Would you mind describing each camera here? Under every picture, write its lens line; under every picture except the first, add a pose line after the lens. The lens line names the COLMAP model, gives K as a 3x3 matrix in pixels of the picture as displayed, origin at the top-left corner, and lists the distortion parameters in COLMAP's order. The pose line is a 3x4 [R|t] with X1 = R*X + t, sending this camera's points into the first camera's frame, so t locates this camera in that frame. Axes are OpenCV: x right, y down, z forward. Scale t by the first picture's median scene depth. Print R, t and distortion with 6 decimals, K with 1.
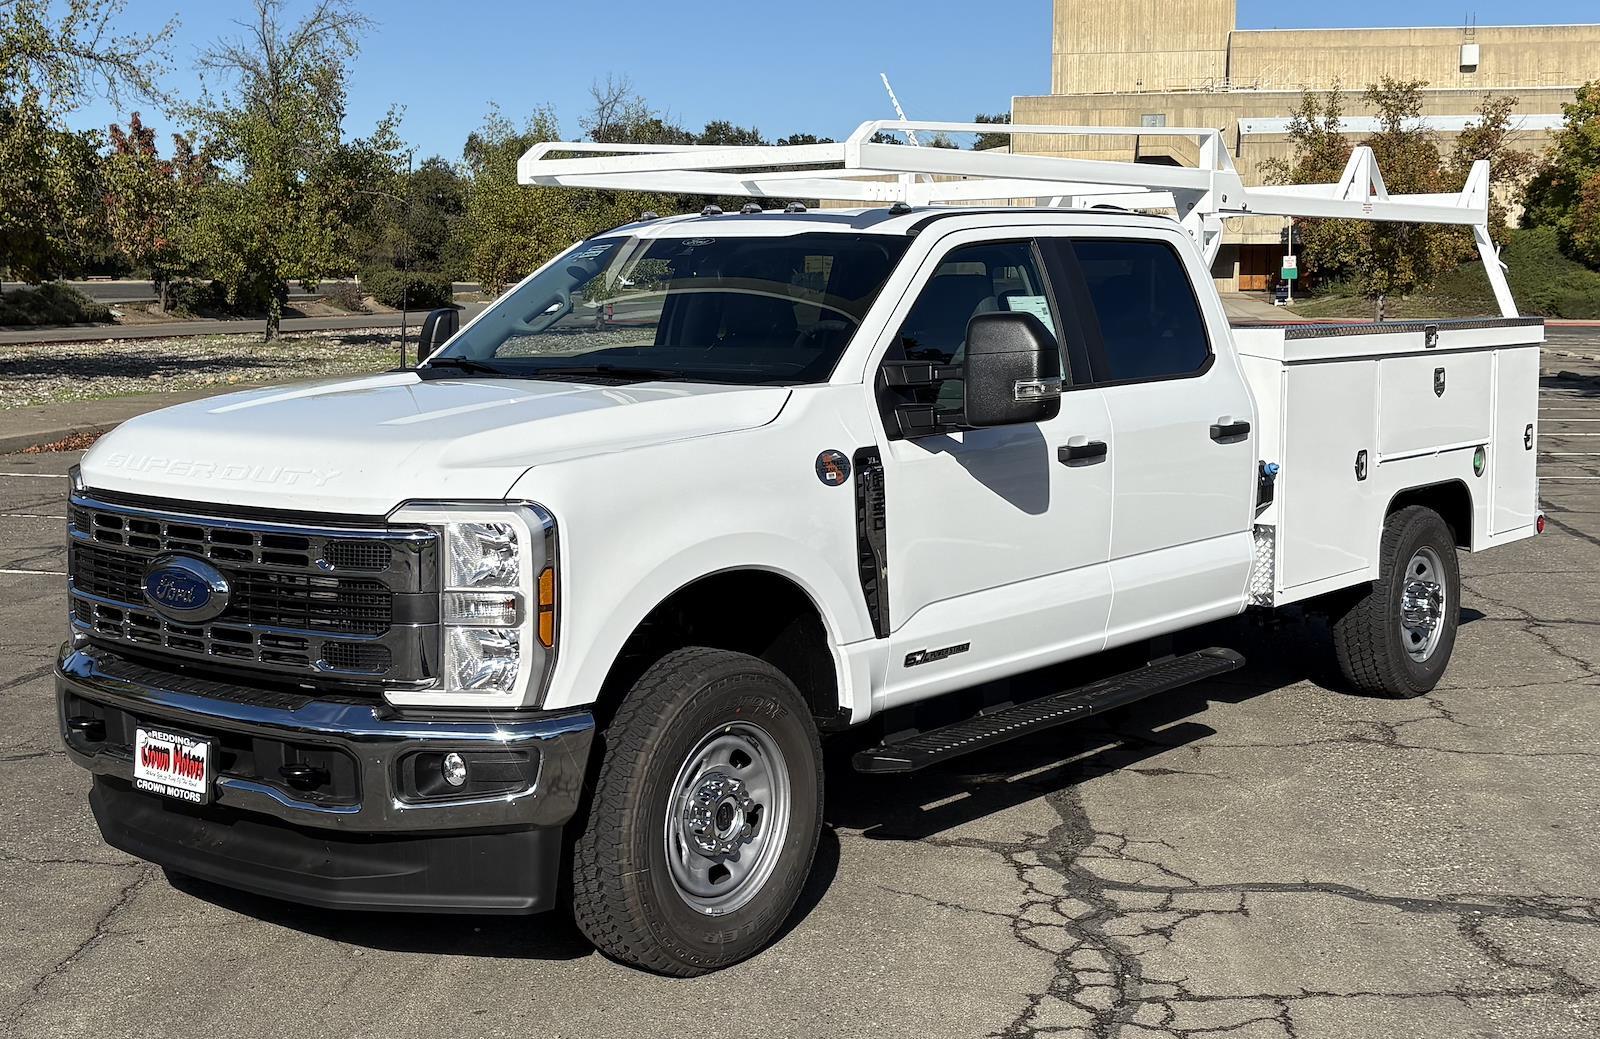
lens RADIAL K [[2066.4, 0, 804.6], [0, 2066.4, 440.1], [0, 0, 1]] dist [0.029196, 0.009475]
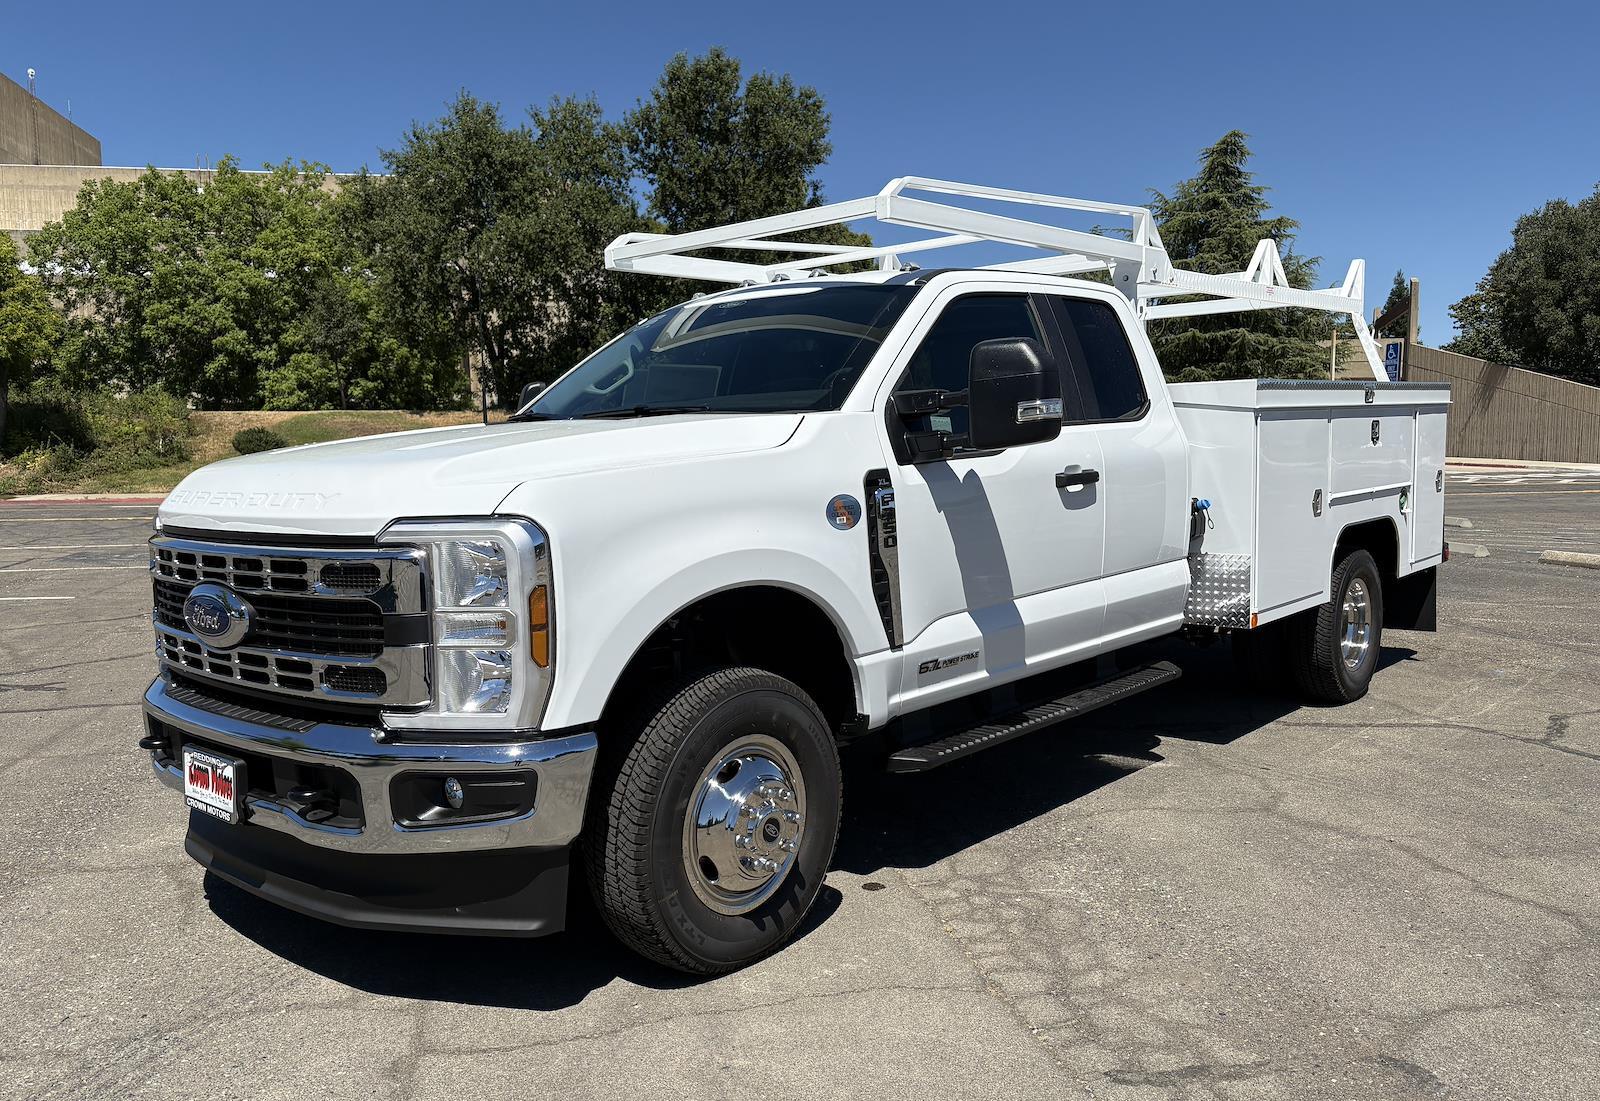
lens RADIAL K [[1256.4, 0, 799.7], [0, 1256.4, 587.6], [0, 0, 1]] dist [0.010785, 0.001212]
pose [[0.997538, -0.022893, -0.066287, 0.033302], [0.026137, 0.998482, 0.048489, 0.032831], [0.065076, -0.050102, 0.996622, 0.370945]]
